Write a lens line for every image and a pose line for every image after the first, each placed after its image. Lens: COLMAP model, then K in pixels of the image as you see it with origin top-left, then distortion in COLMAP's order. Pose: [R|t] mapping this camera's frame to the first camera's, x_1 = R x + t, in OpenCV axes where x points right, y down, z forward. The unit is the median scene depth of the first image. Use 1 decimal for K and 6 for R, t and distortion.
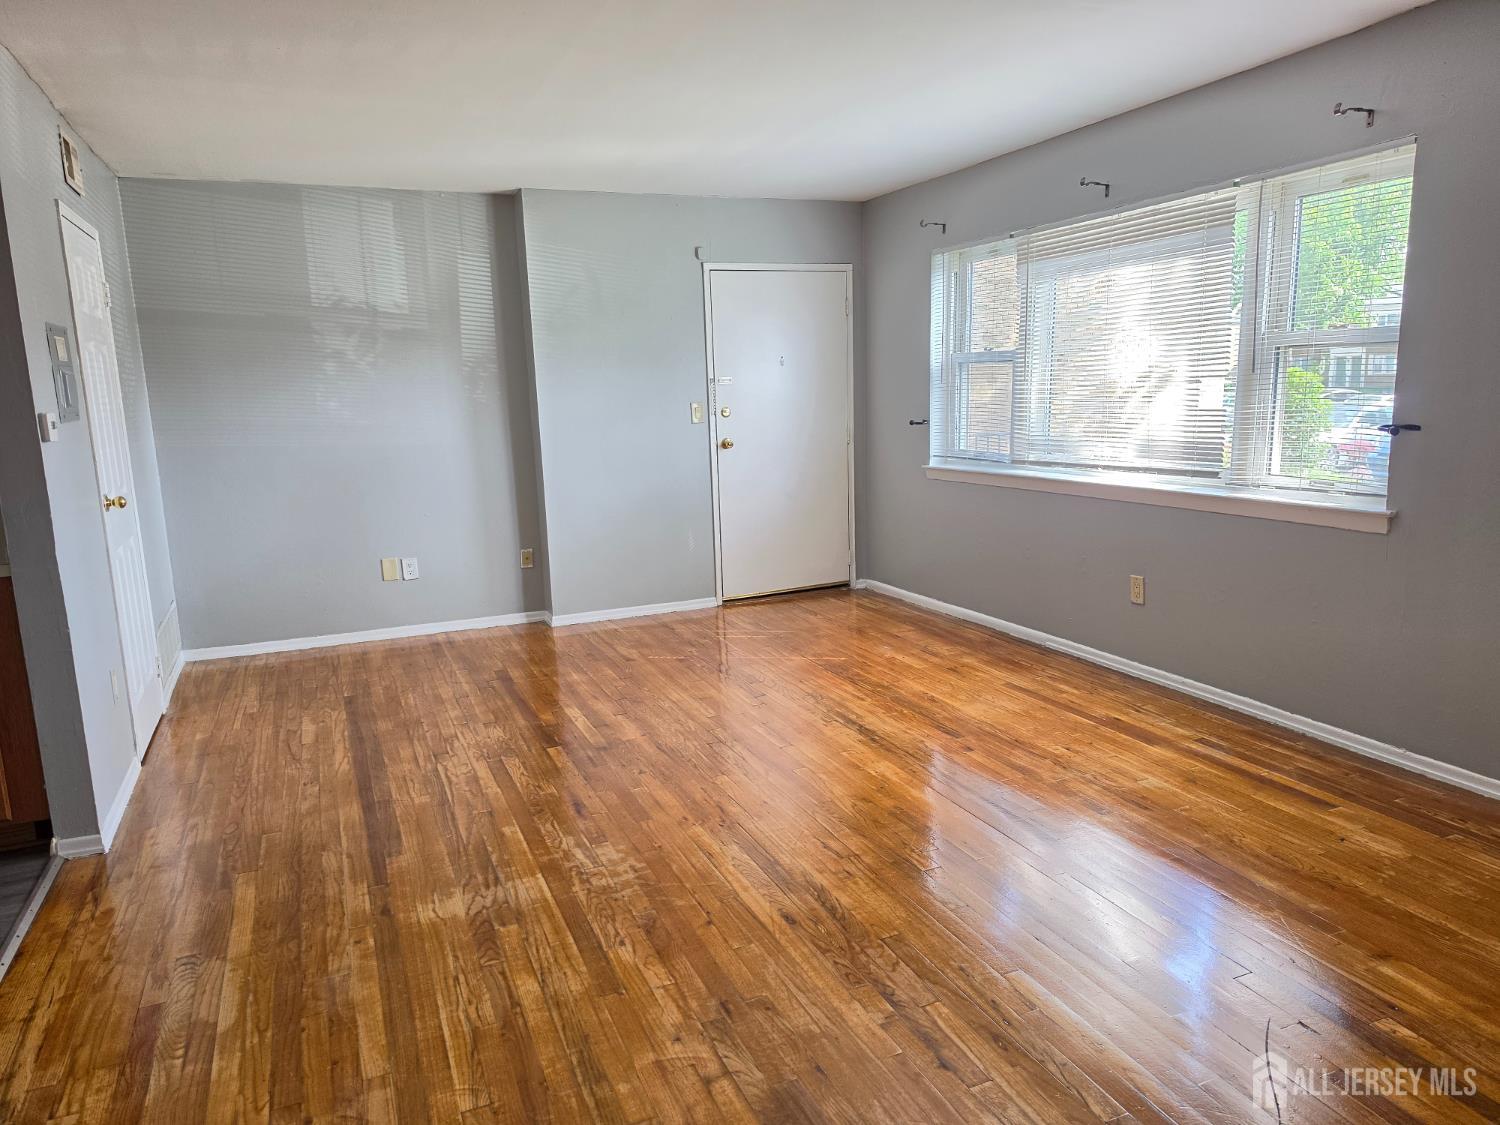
lens RADIAL K [[1028.3, 0, 742.0], [0, 1028.3, 568.7], [0, 0, 1]] dist [0.151312, -0.193304]
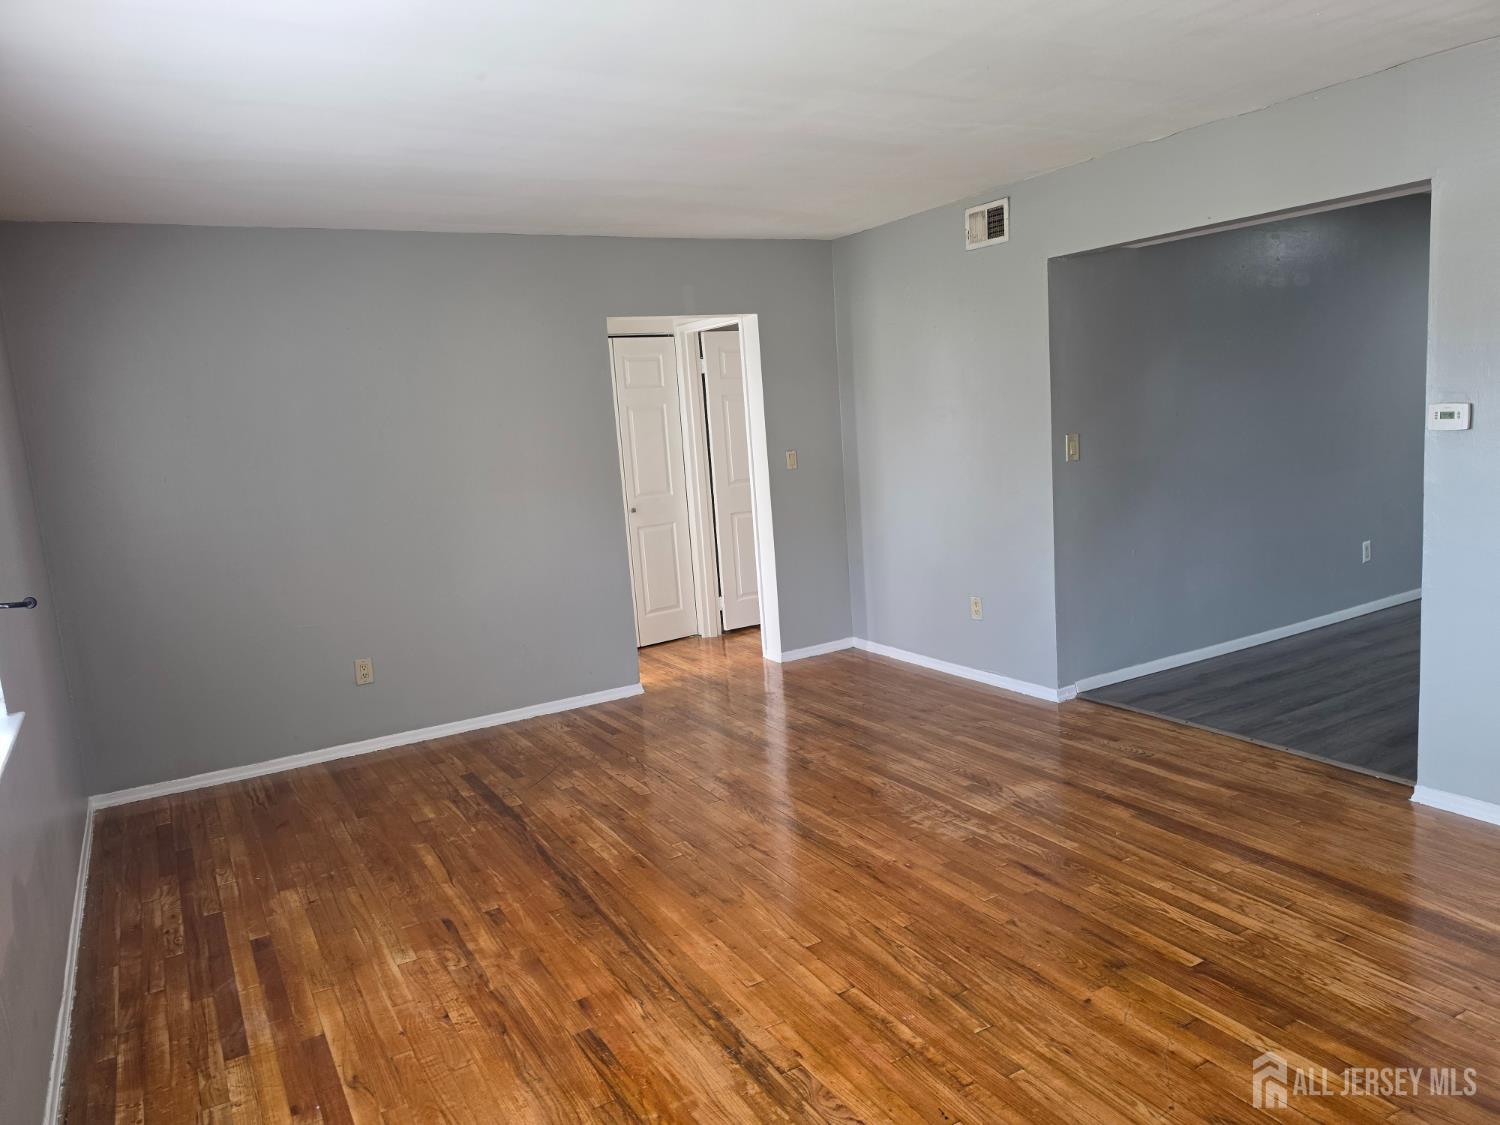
lens RADIAL K [[1028.3, 0, 742.0], [0, 1028.3, 568.7], [0, 0, 1]] dist [0.151312, -0.193304]
pose [[-0.986581, 0.120989, -0.109629, 0.181671], [0.078660, 0.940622, 0.330216, -0.380434], [0.143072, 0.317161, -0.937518, 1.852578]]
